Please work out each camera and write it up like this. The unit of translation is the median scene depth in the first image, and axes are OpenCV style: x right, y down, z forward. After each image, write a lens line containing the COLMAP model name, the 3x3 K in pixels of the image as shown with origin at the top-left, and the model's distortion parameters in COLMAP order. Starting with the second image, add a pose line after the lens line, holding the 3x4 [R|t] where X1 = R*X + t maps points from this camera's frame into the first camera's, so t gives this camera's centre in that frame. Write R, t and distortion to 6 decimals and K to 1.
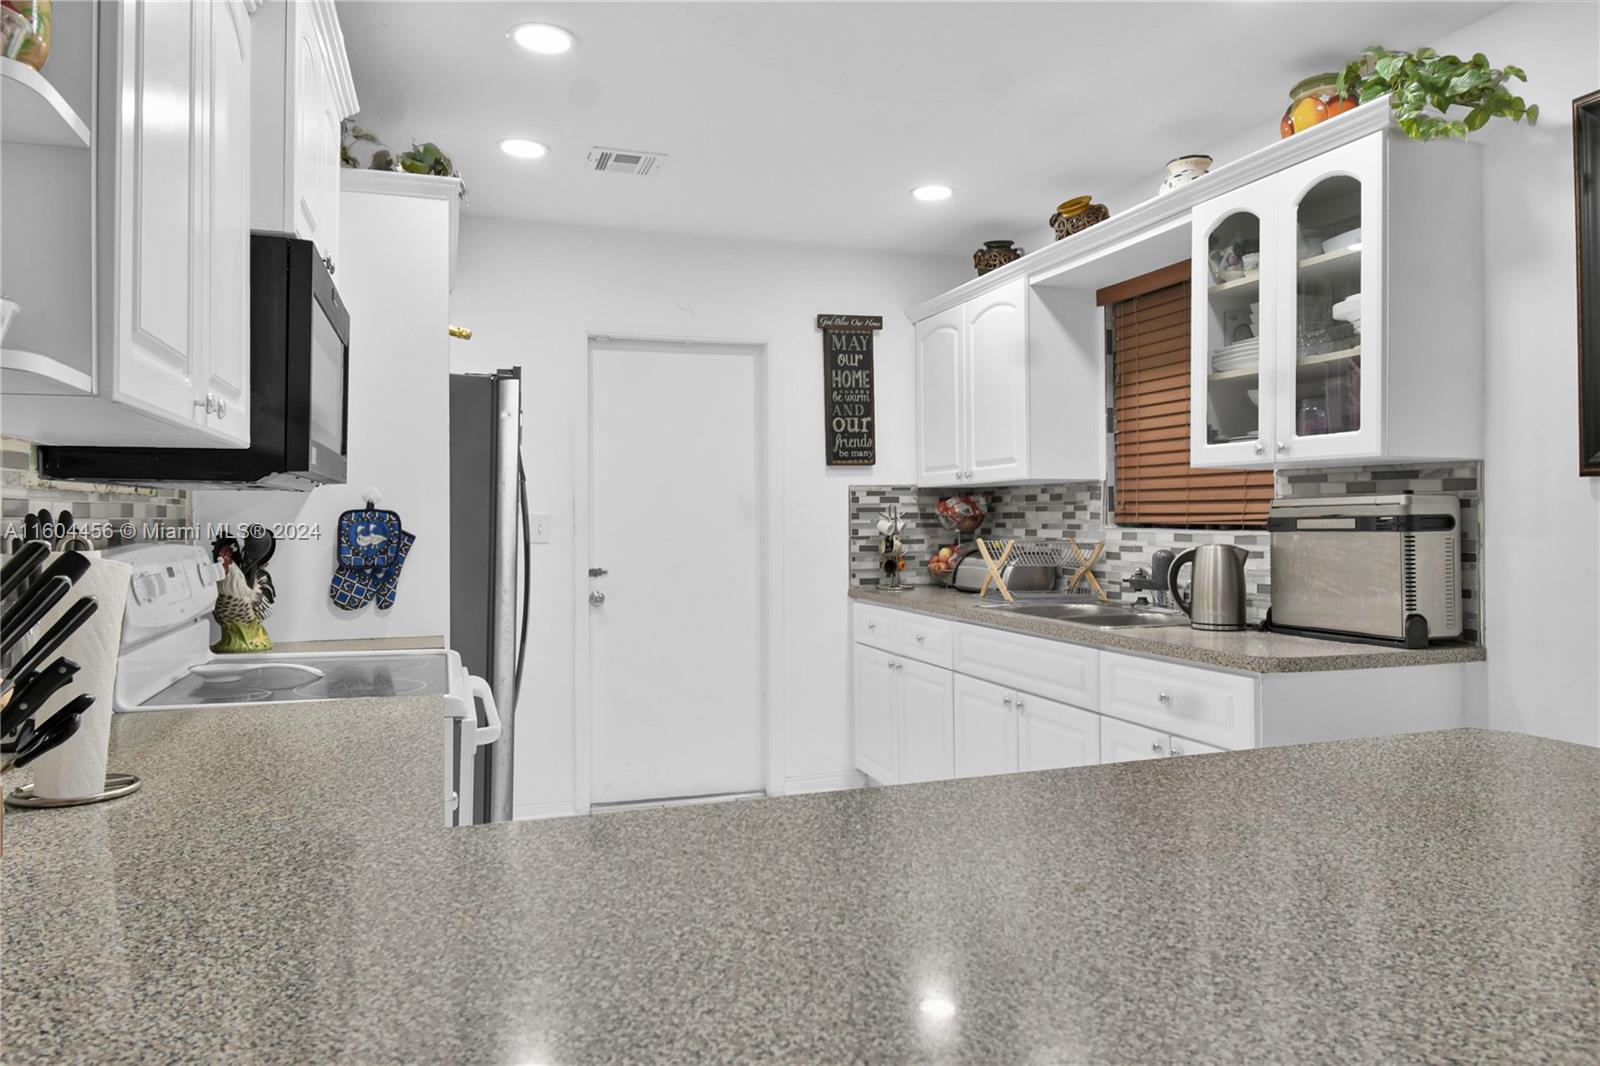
lens RADIAL K [[1057.3, 0, 803.2], [0, 1057.3, 519.4], [0, 0, 1]] dist [0.003044, 0.002345]
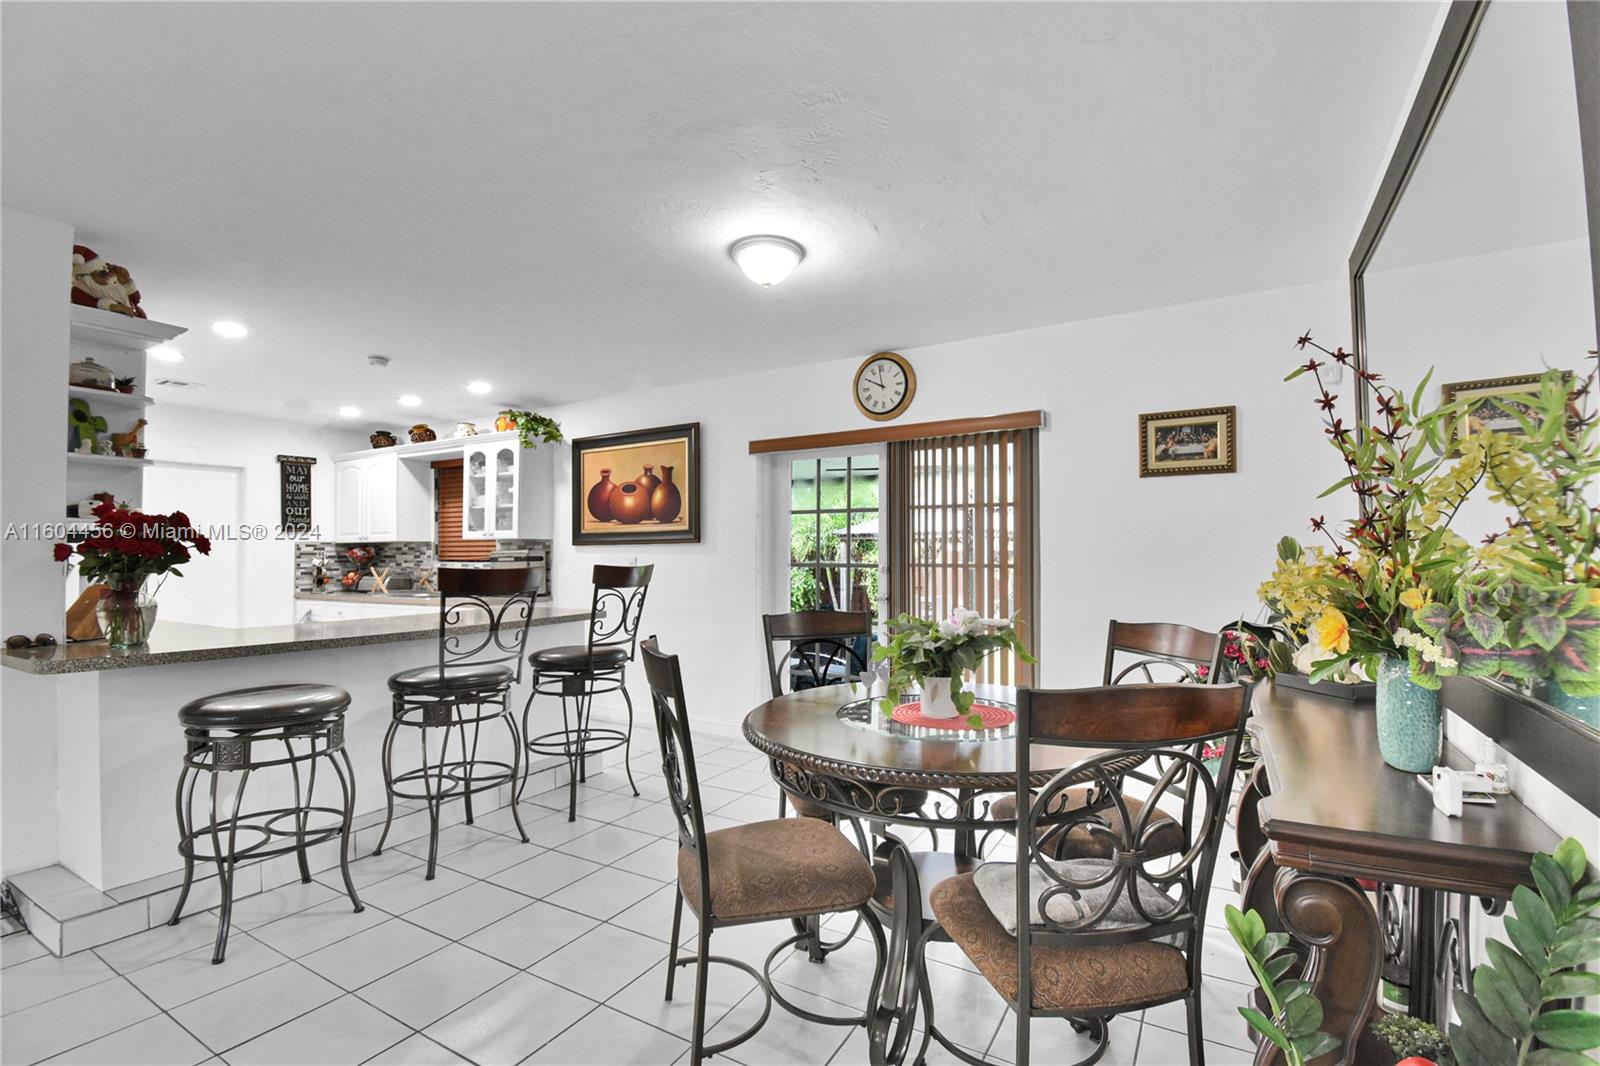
lens RADIAL K [[711.1, 0, 820.6], [0, 711.1, 535.3], [0, 0, 1]] dist [-0.013505, -0.001796]
pose [[0.737872, 0.018180, 0.674696, -0.130407], [0.005214, 0.999454, -0.032632, 0.004251], [-0.674921, 0.027596, 0.737374, -0.678848]]
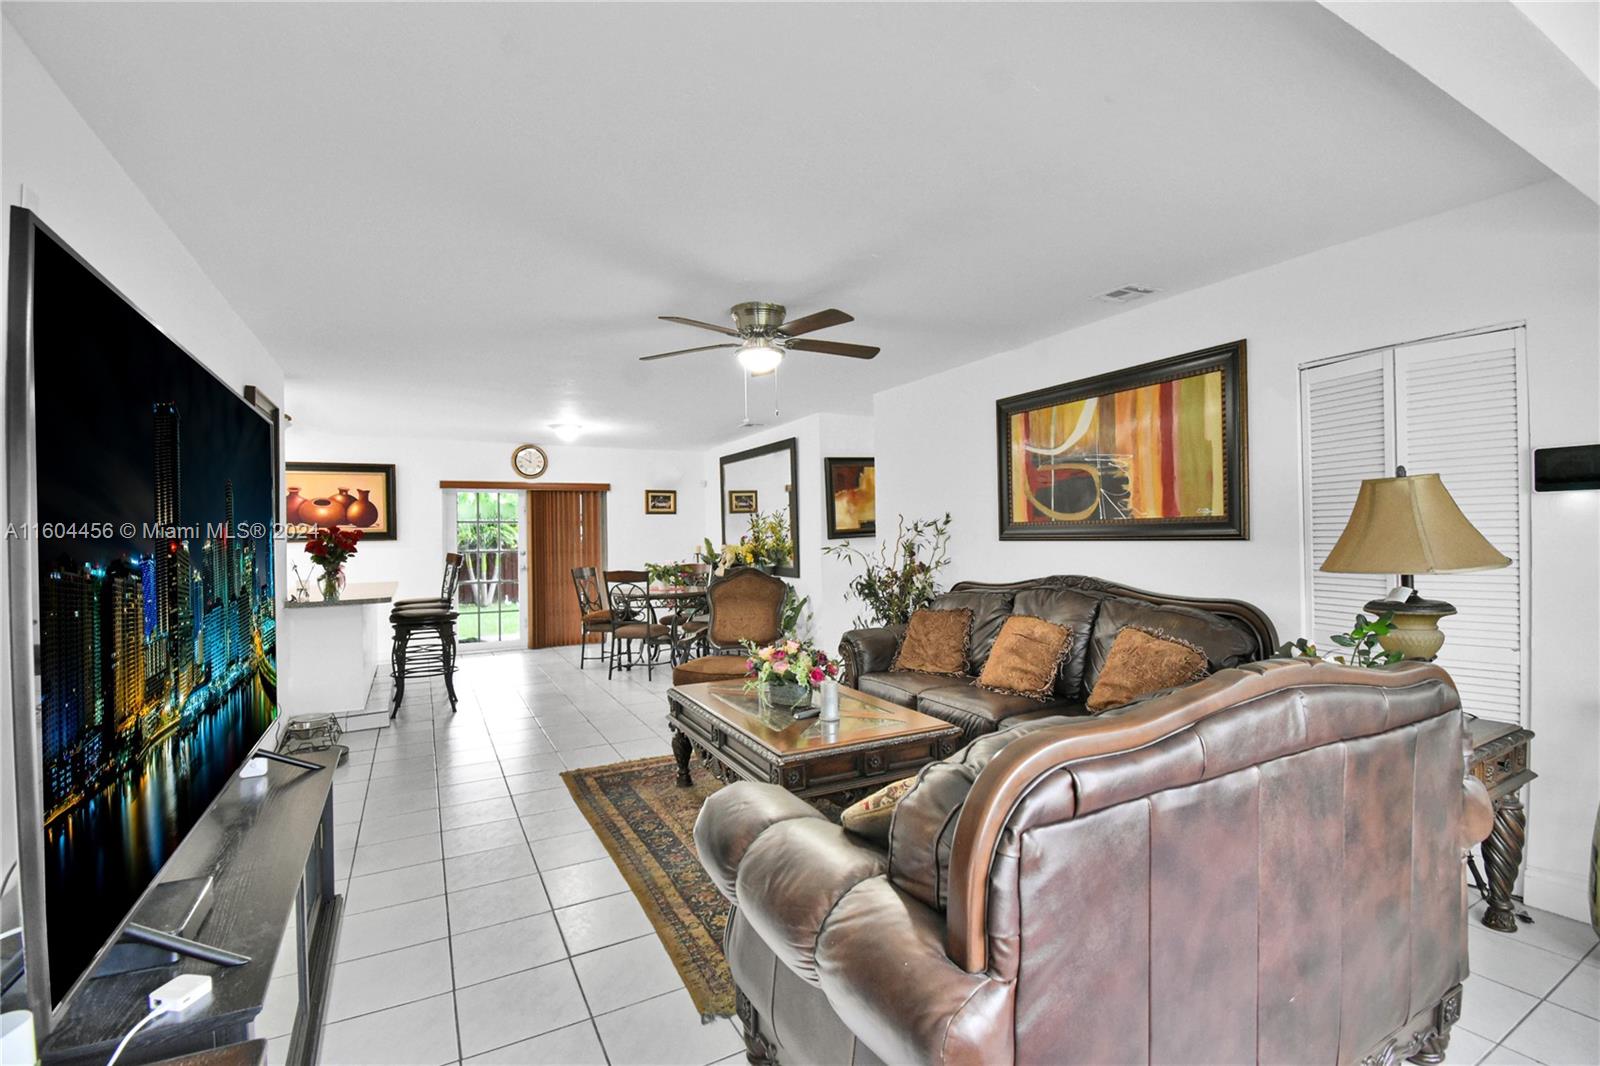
lens RADIAL K [[711.1, 0, 813.8], [0, 711.1, 536.6], [0, 0, 1]] dist [-0.013505, -0.001796]
pose [[-0.195105, 0.001190, 0.980782, -1.435965], [0.018926, 0.999818, 0.002552, -0.014650], [-0.980600, 0.019060, -0.195092, -0.416063]]
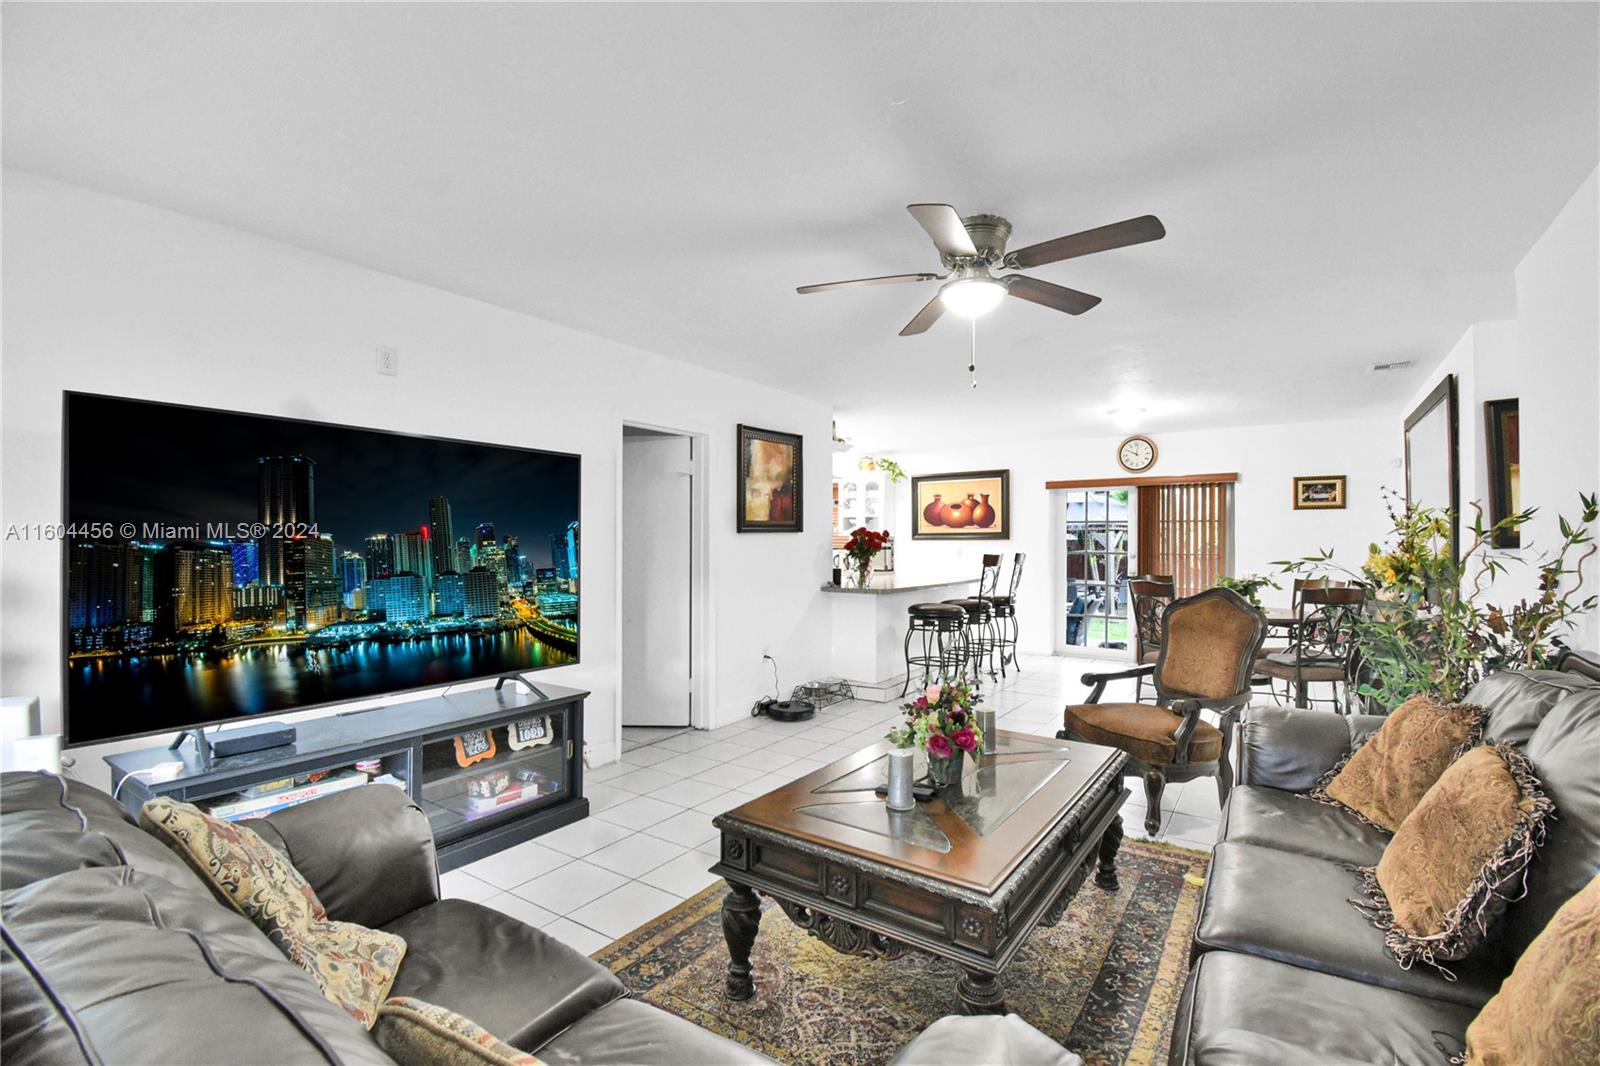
lens RADIAL K [[711.1, 0, 807.0], [0, 711.1, 538.7], [0, 0, 1]] dist [-0.013505, -0.001796]
pose [[0.792196, 0.004858, 0.610247, -1.093037], [-0.000505, 0.999973, -0.007304, -0.009643], [-0.610266, 0.005478, 0.792178, -0.904689]]
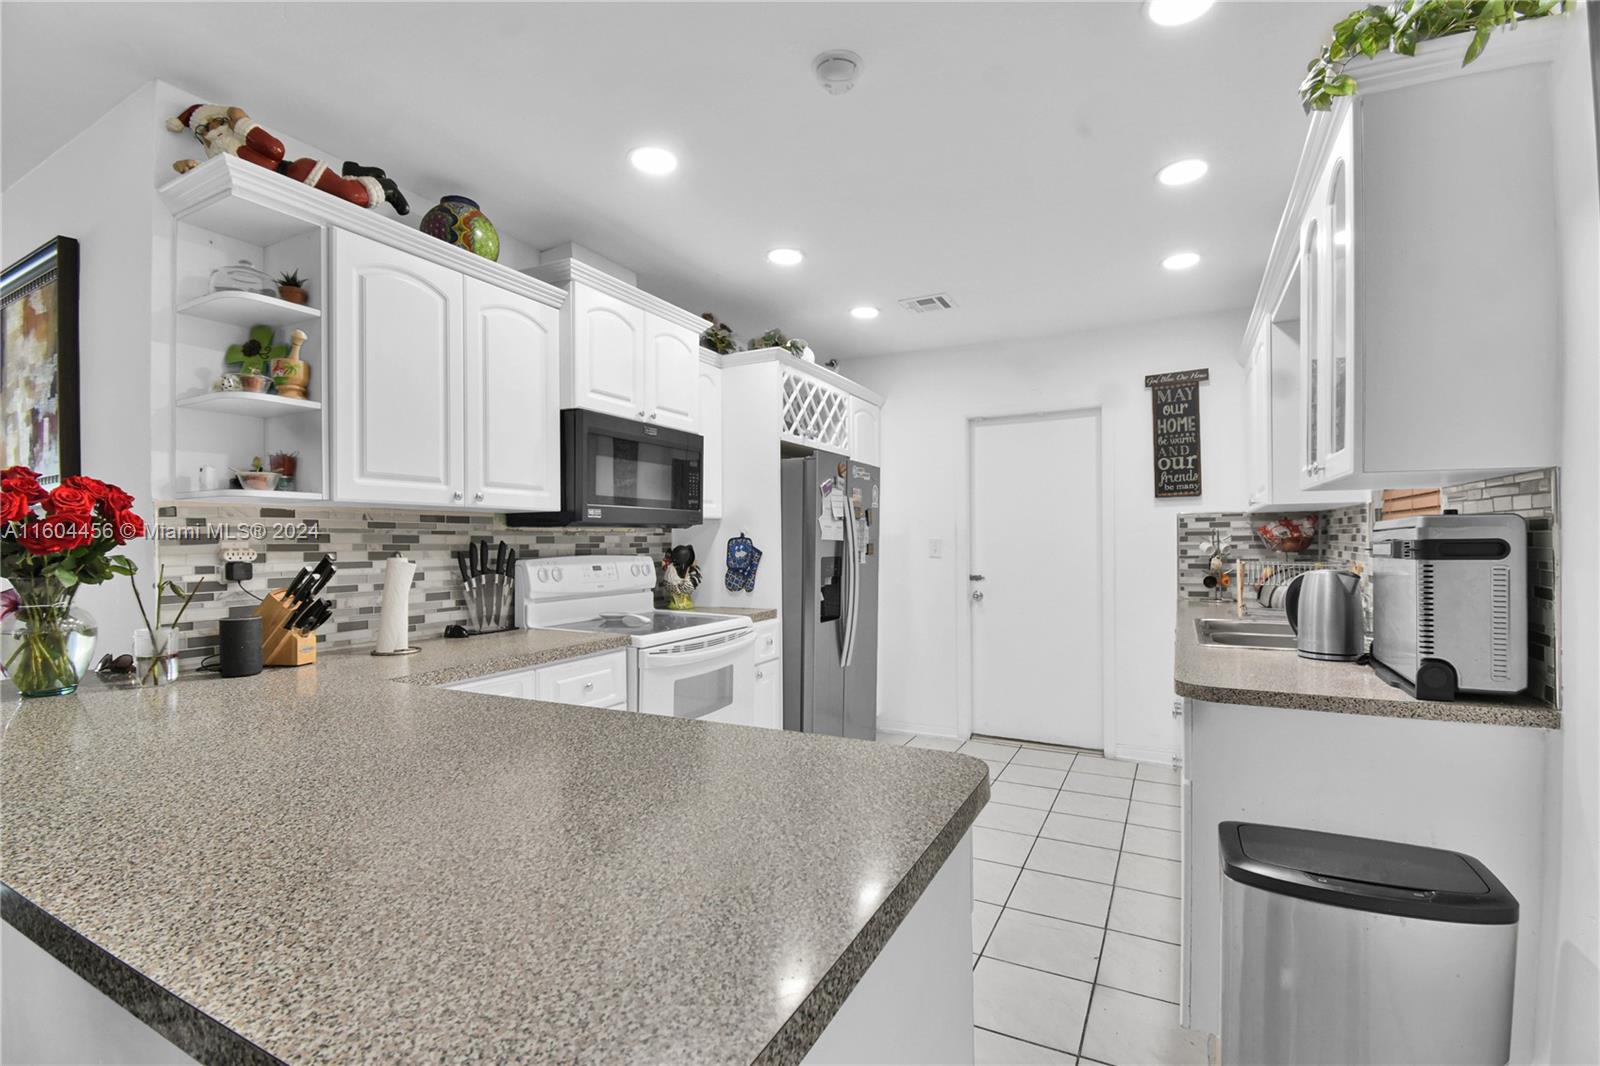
lens RADIAL K [[711.1, 0, 803.9], [0, 711.1, 542.5], [0, 0, 1]] dist [-0.013505, -0.001796]
pose [[0.685229, 0.000339, -0.728328, 0.365051], [0.002667, 0.999992, 0.002974, -0.002813], [0.728323, -0.003981, 0.685222, 0.147594]]
